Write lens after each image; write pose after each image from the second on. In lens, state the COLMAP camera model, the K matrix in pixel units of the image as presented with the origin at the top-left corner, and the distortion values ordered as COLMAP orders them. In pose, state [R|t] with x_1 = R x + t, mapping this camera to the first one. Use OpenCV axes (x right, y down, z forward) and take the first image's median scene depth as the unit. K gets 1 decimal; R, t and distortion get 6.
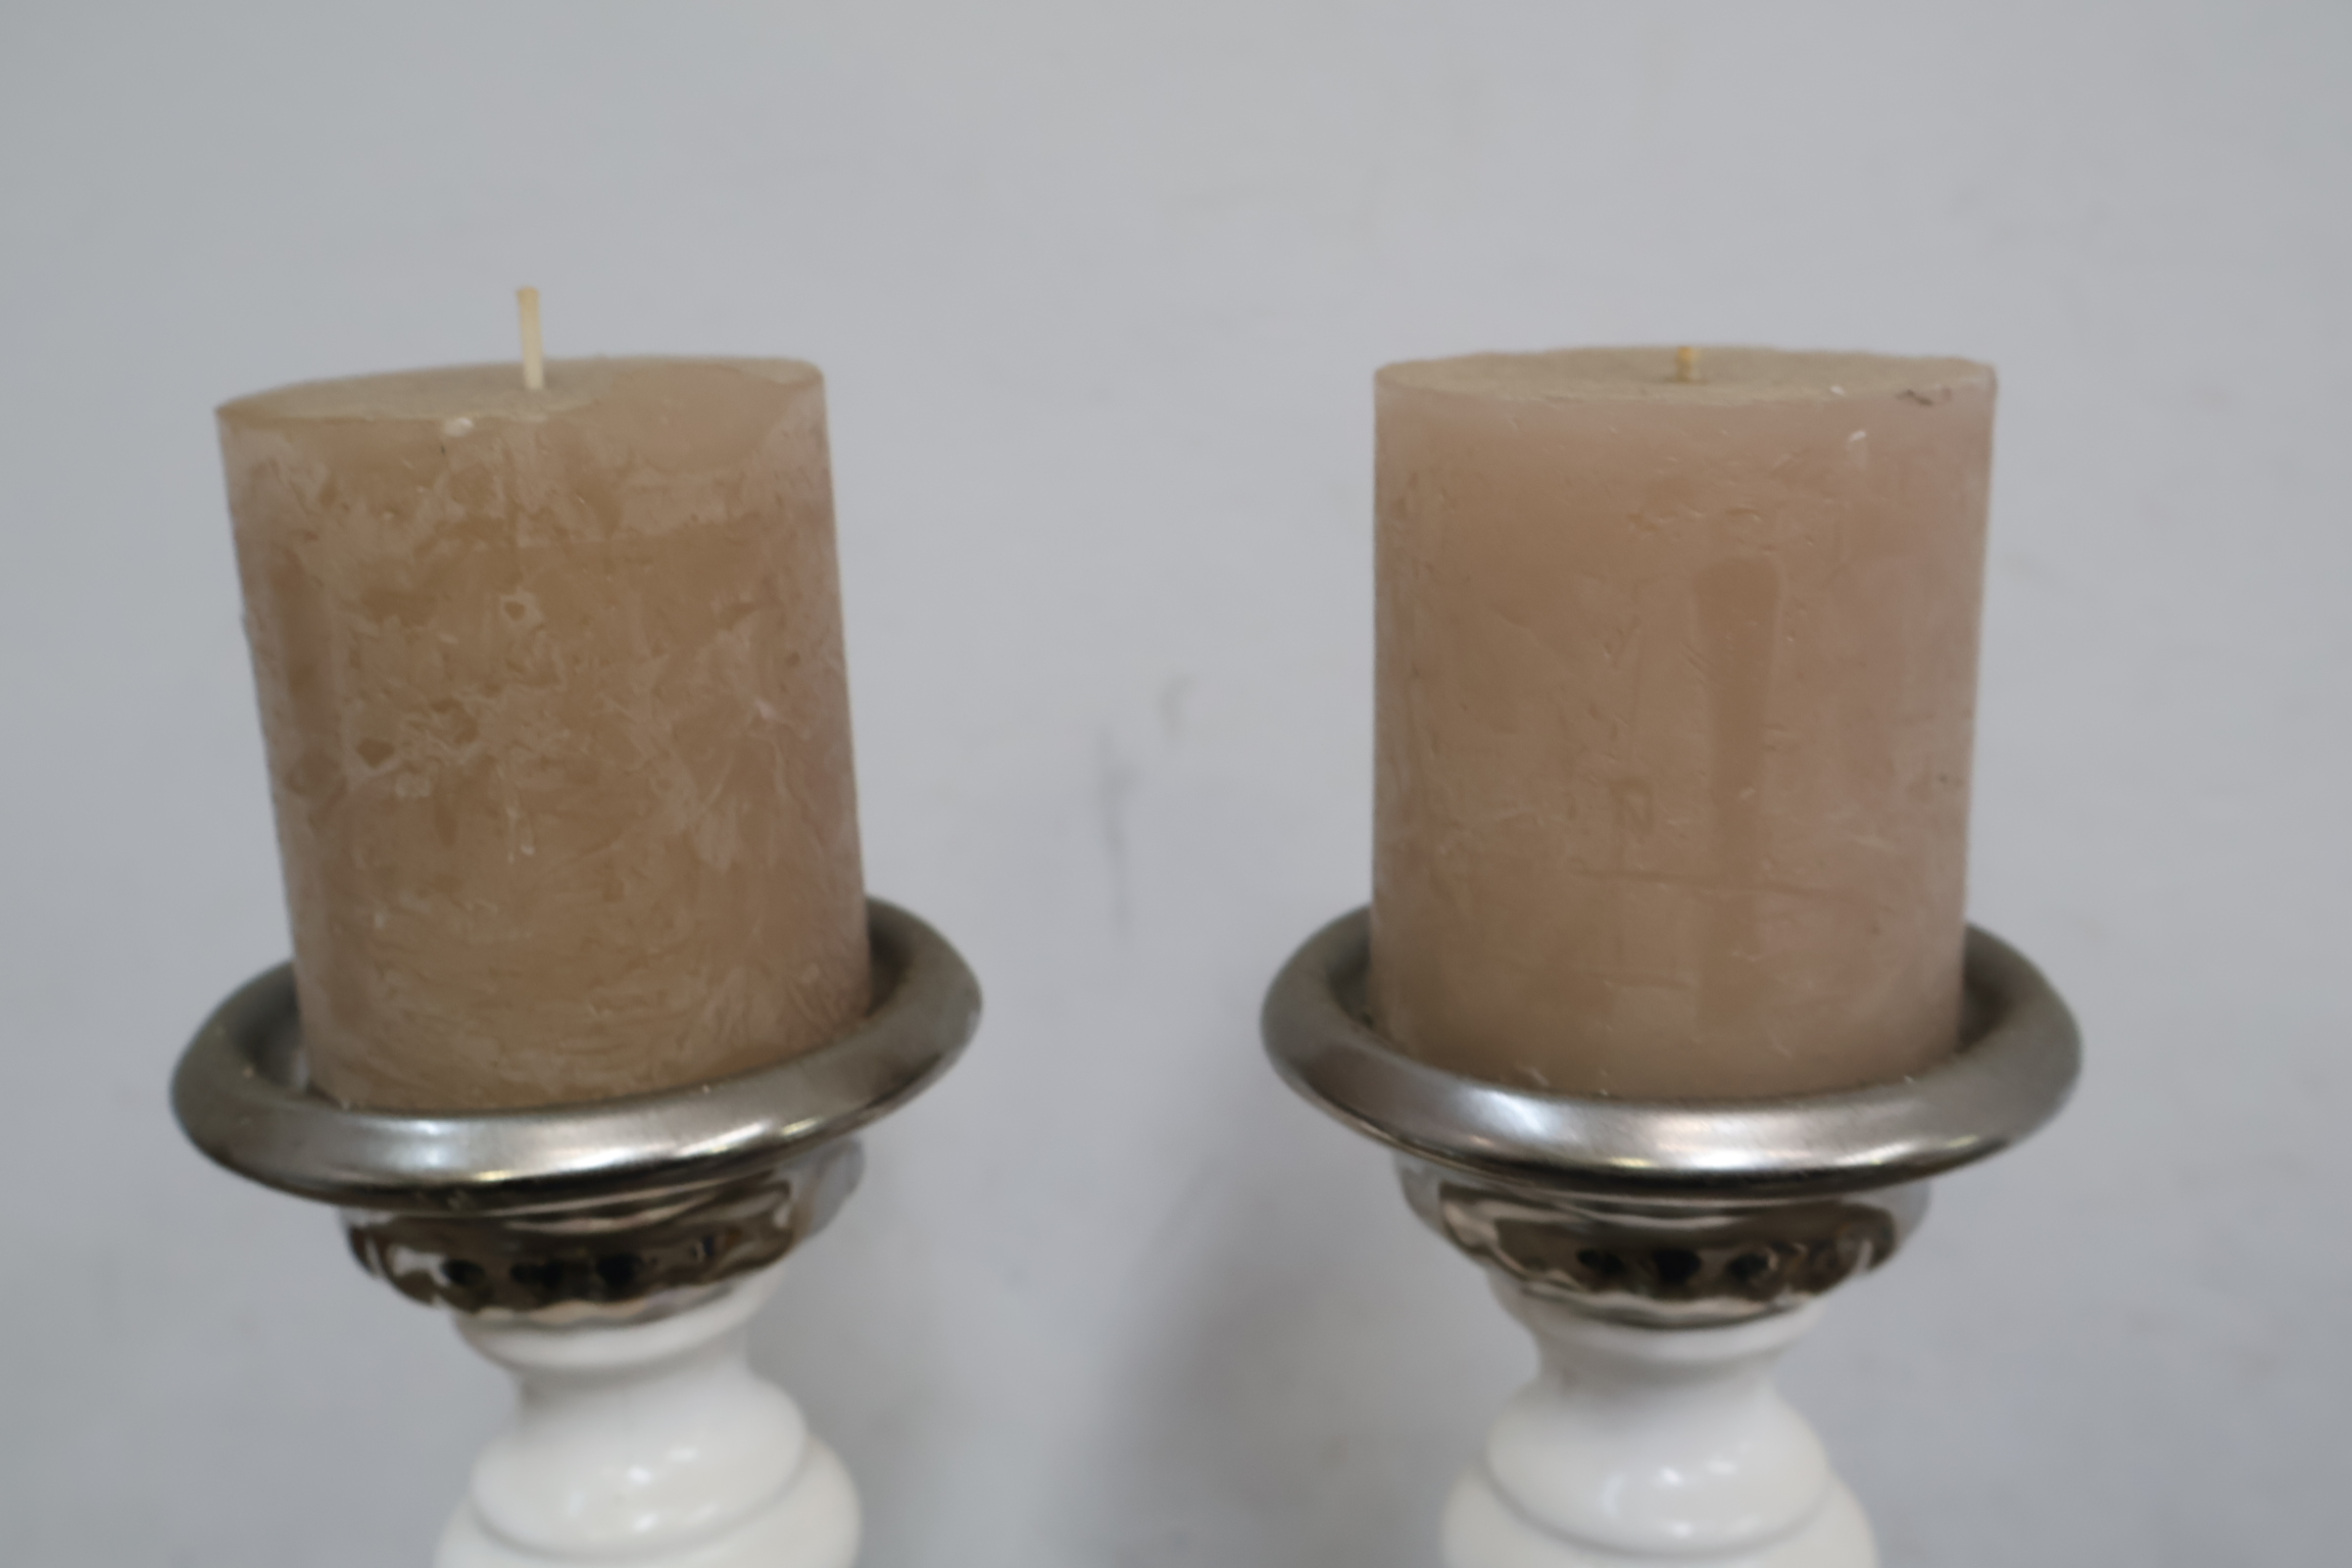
lens RADIAL K [[2465.3, 0, 1176.0], [0, 2465.3, 784.0], [0, 0, 1]] dist [-0.005466, -0.004212]
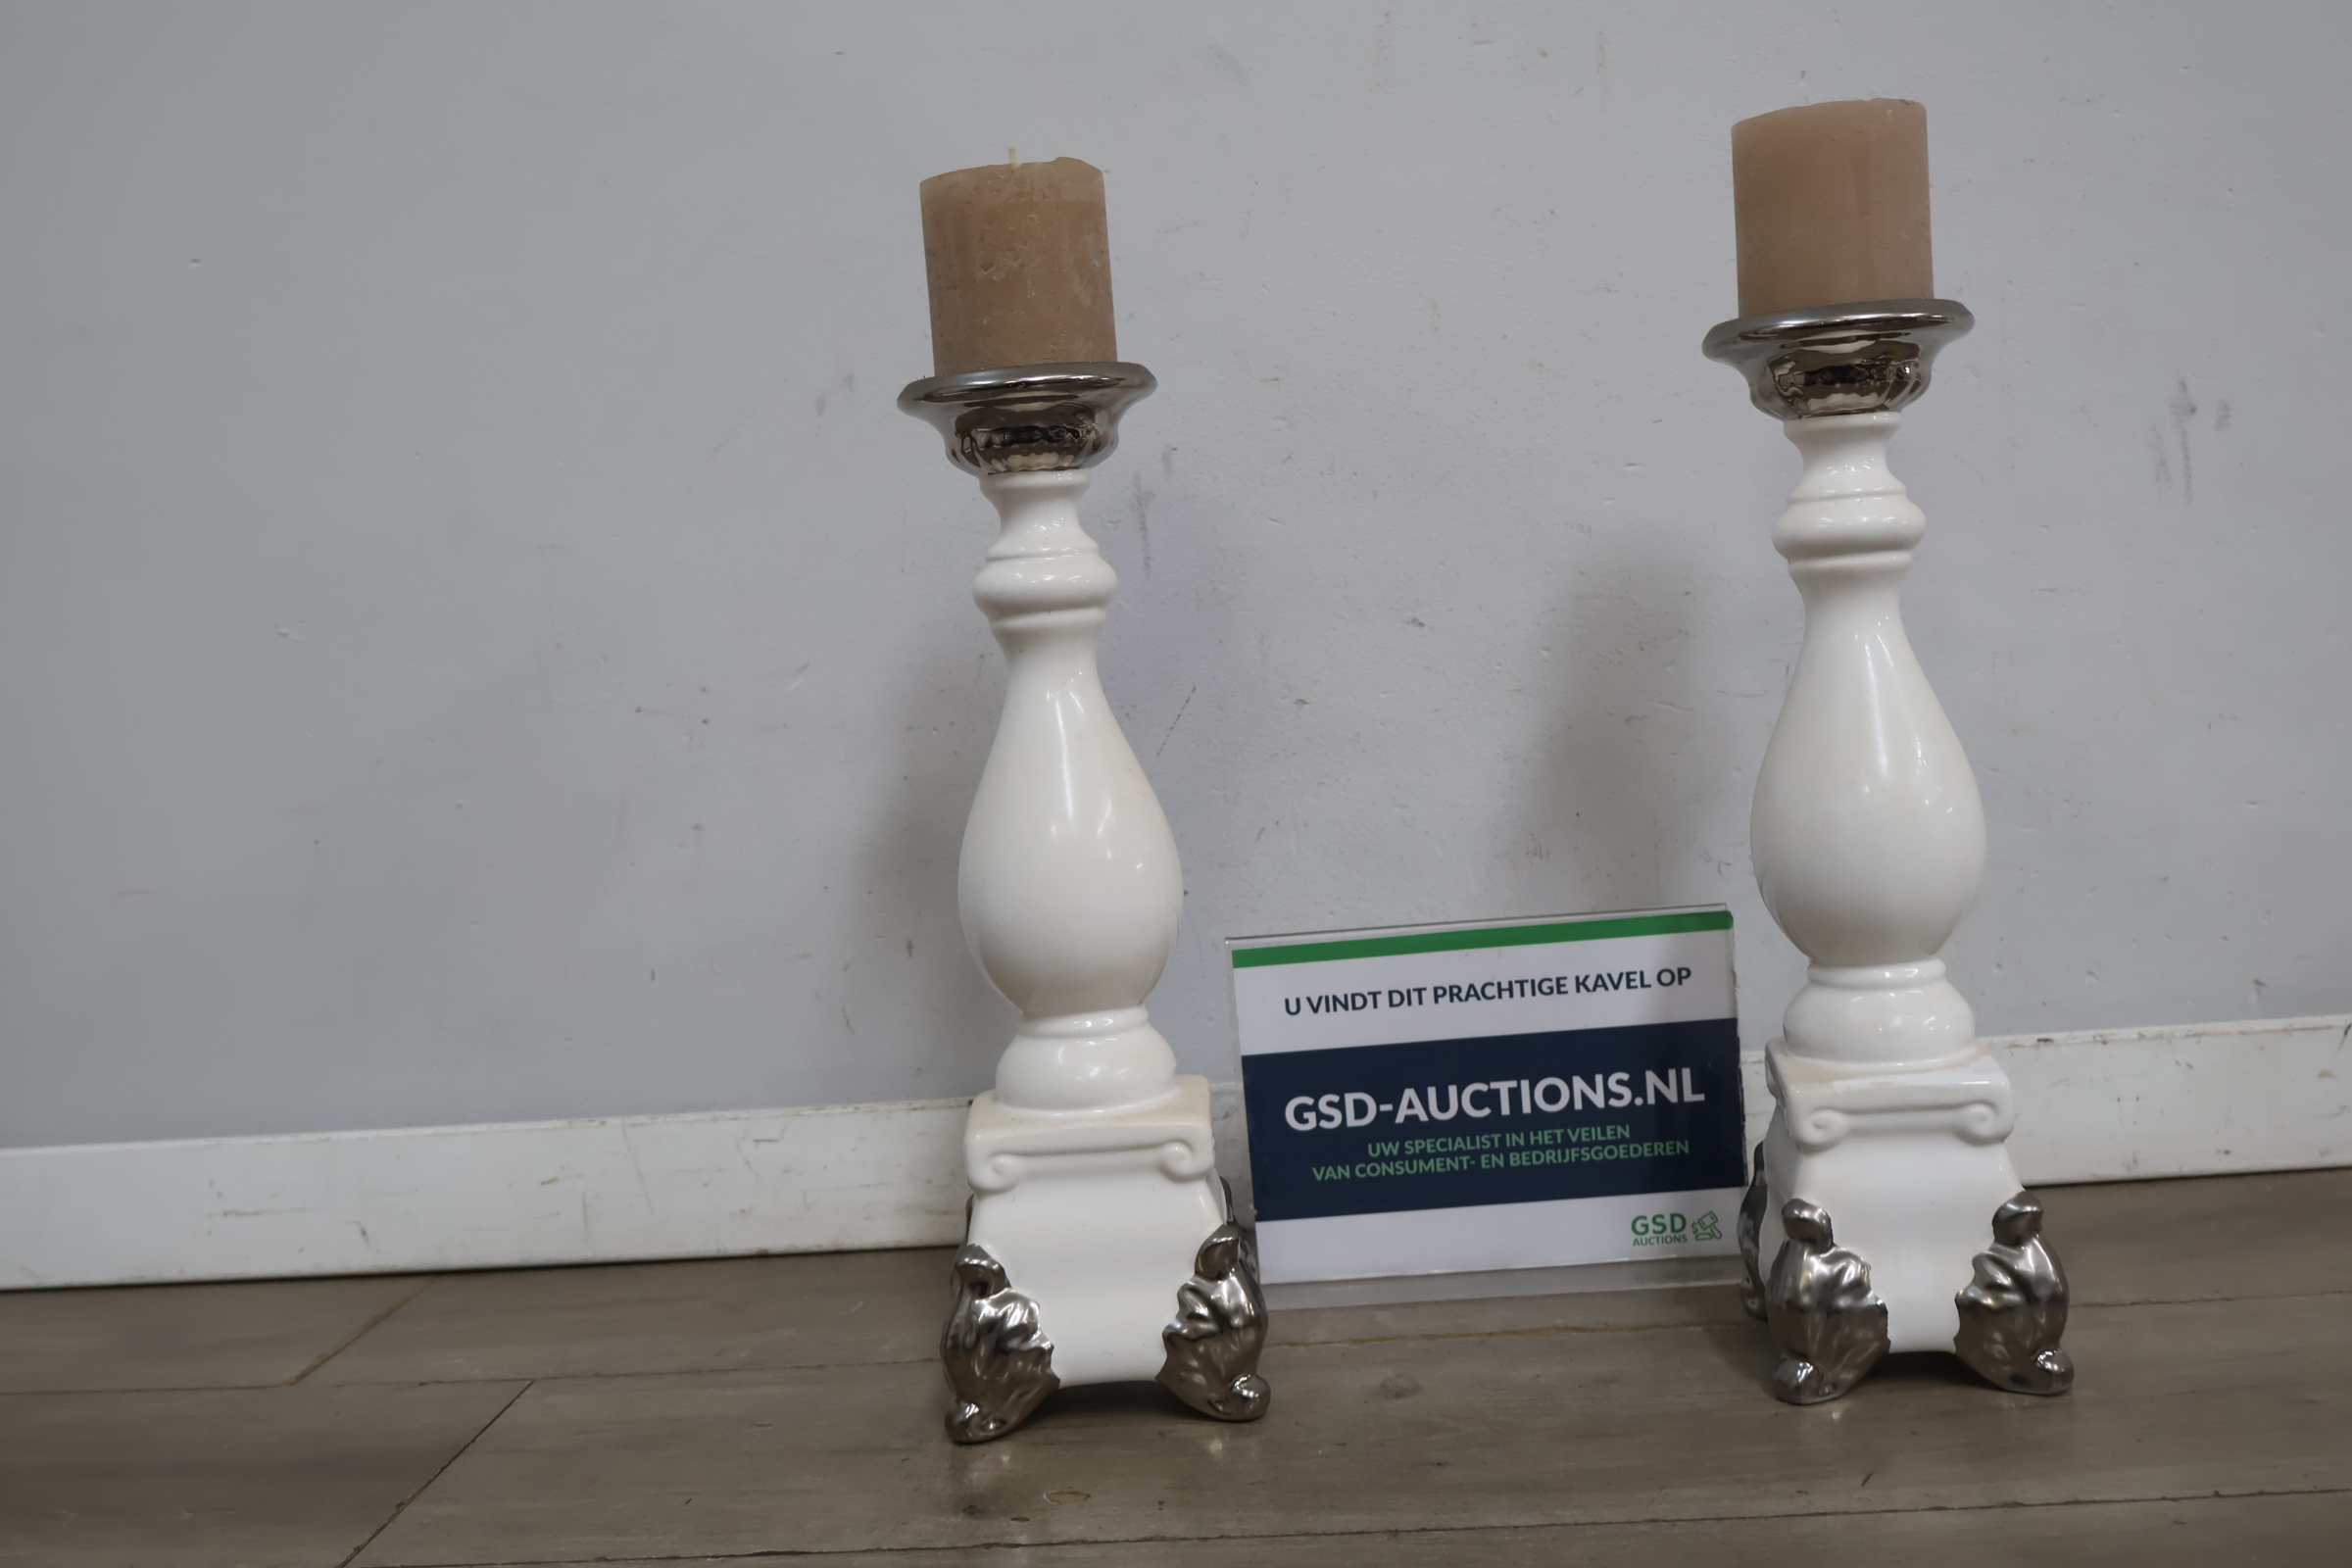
lens RADIAL K [[2465.3, 0, 1176.0], [0, 2465.3, 784.0], [0, 0, 1]] dist [-0.005466, -0.004212]
pose [[0.995426, -0.043334, 0.085144, -0.382185], [0.058454, 0.981183, -0.184017, 1.294815], [-0.075567, 0.188153, 0.979228, -2.139864]]
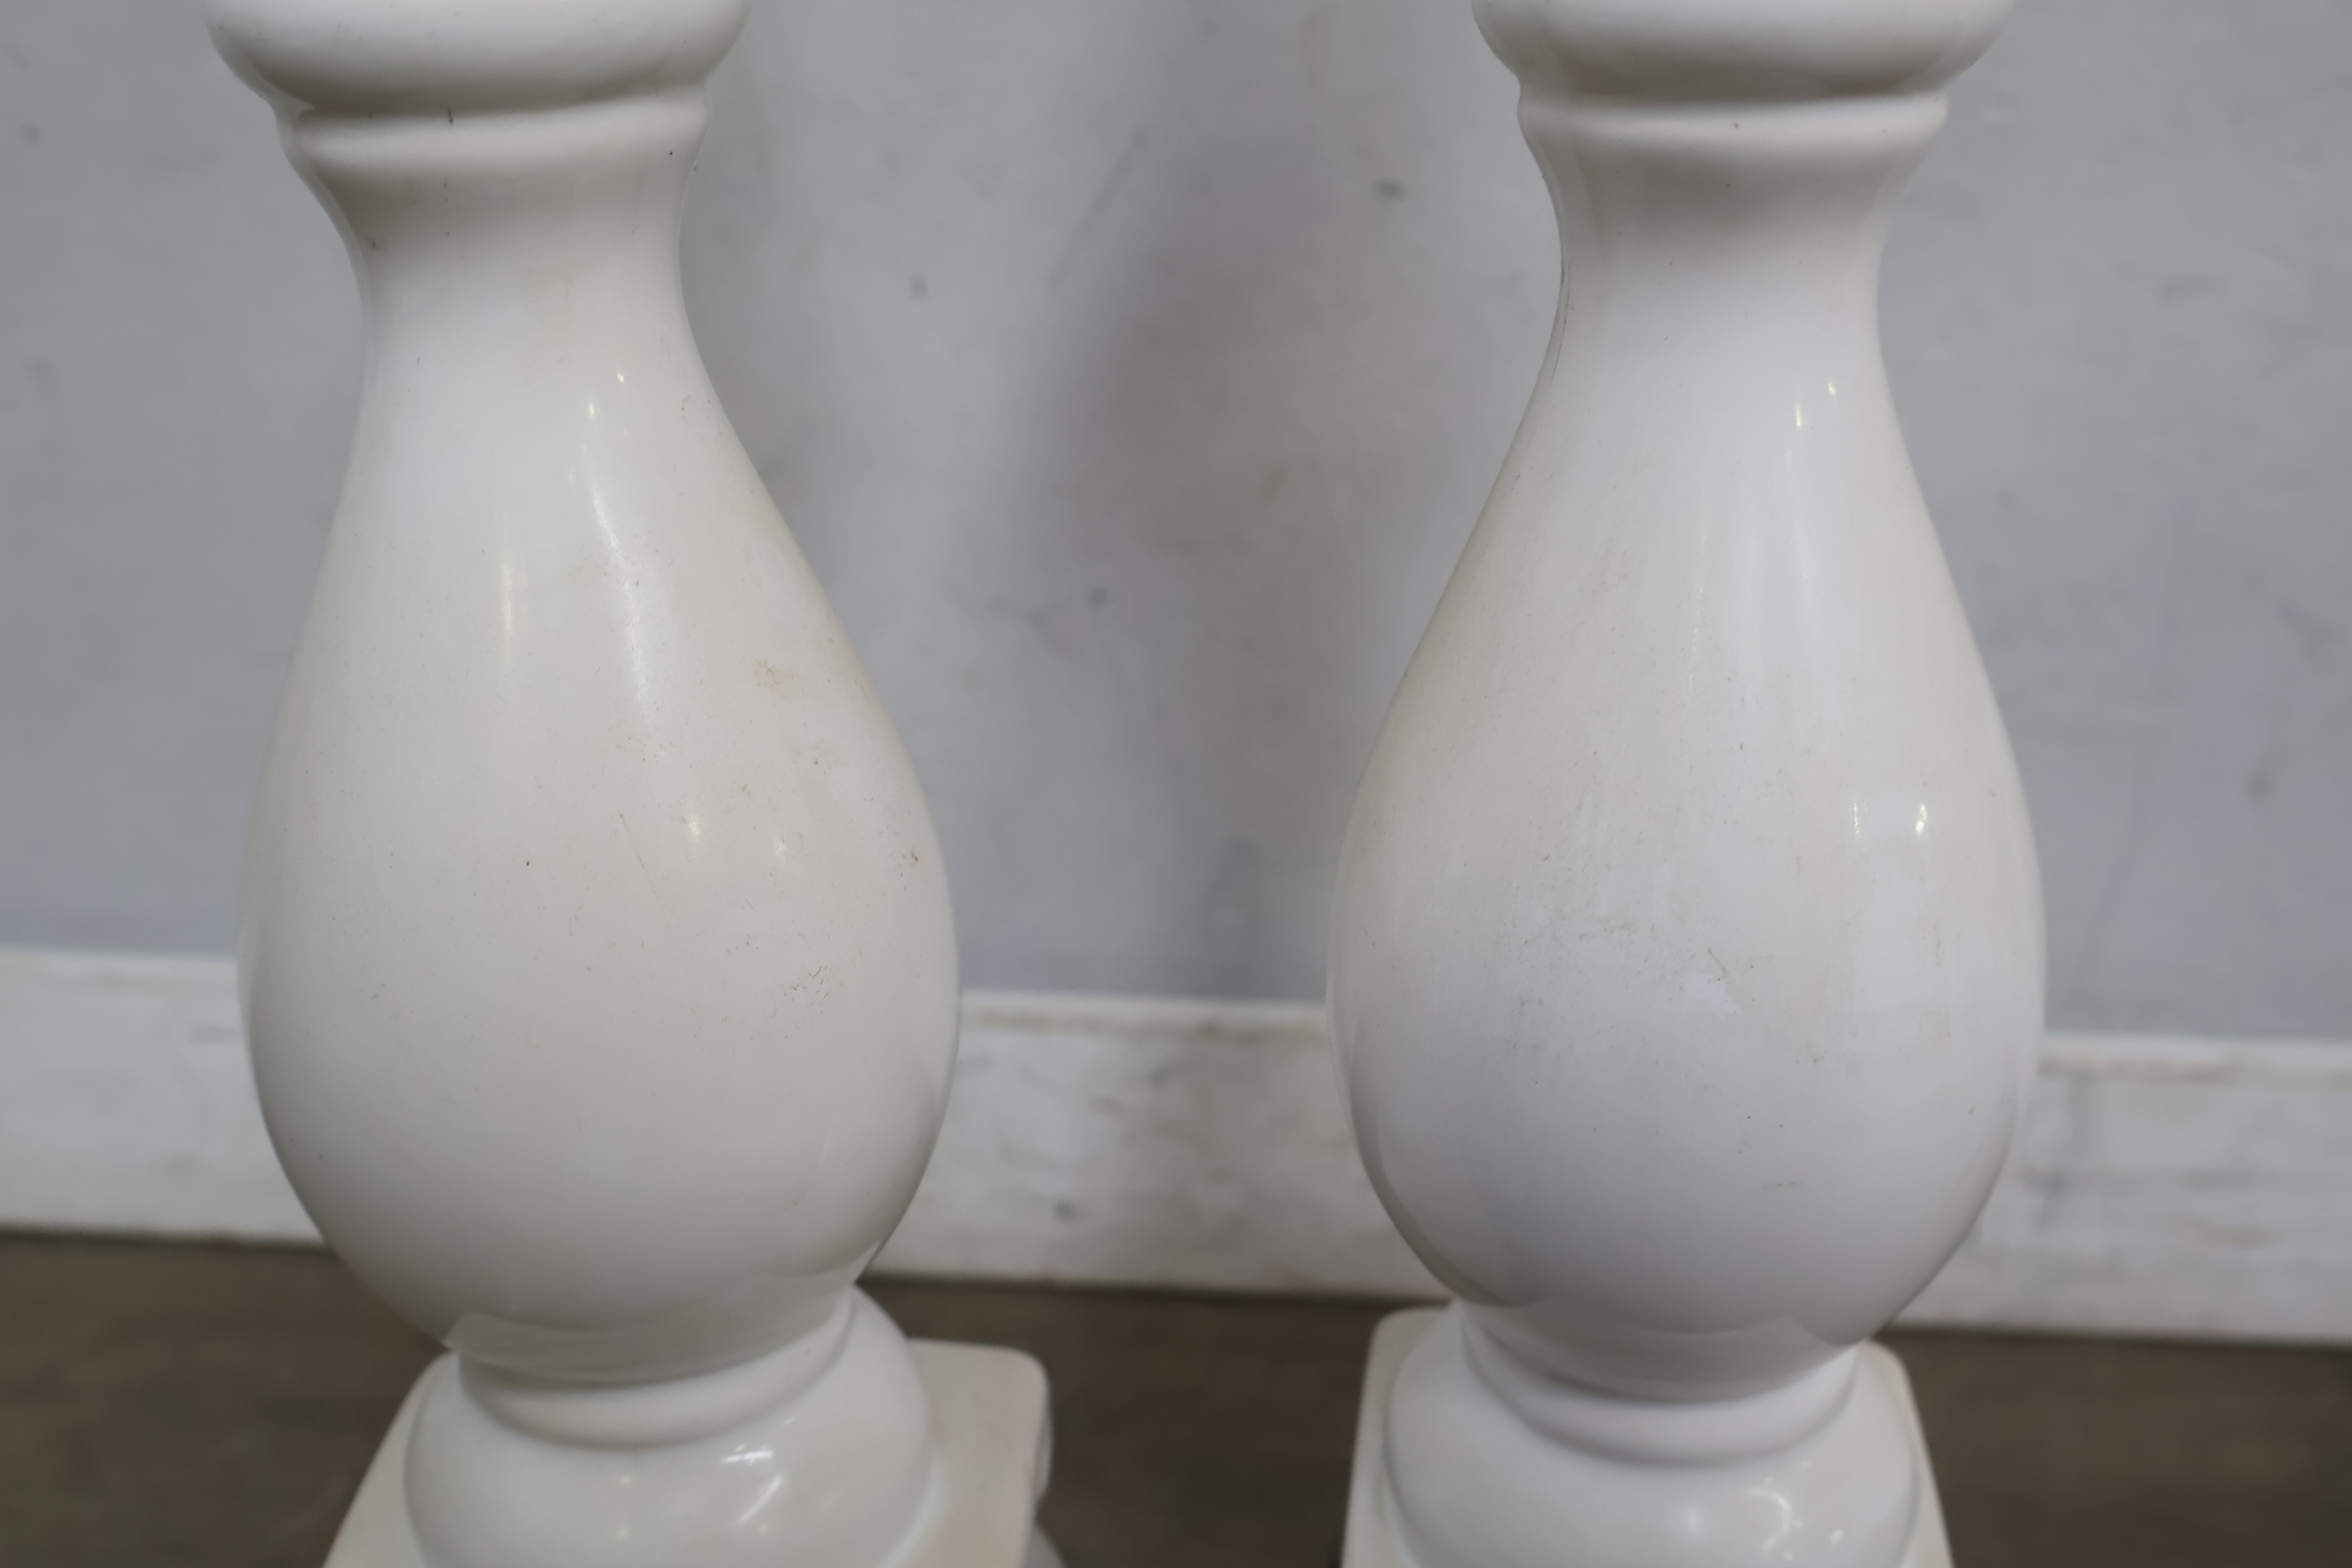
lens RADIAL K [[2477.8, 0, 1173.9], [0, 2477.8, 771.3], [0, 0, 1]] dist [-0.009228, -0.012876]
pose [[0.998714, -0.002639, 0.050636, -0.041064], [-0.004492, 0.990112, 0.140205, 0.538191], [-0.050505, -0.140252, 0.988827, 0.204043]]
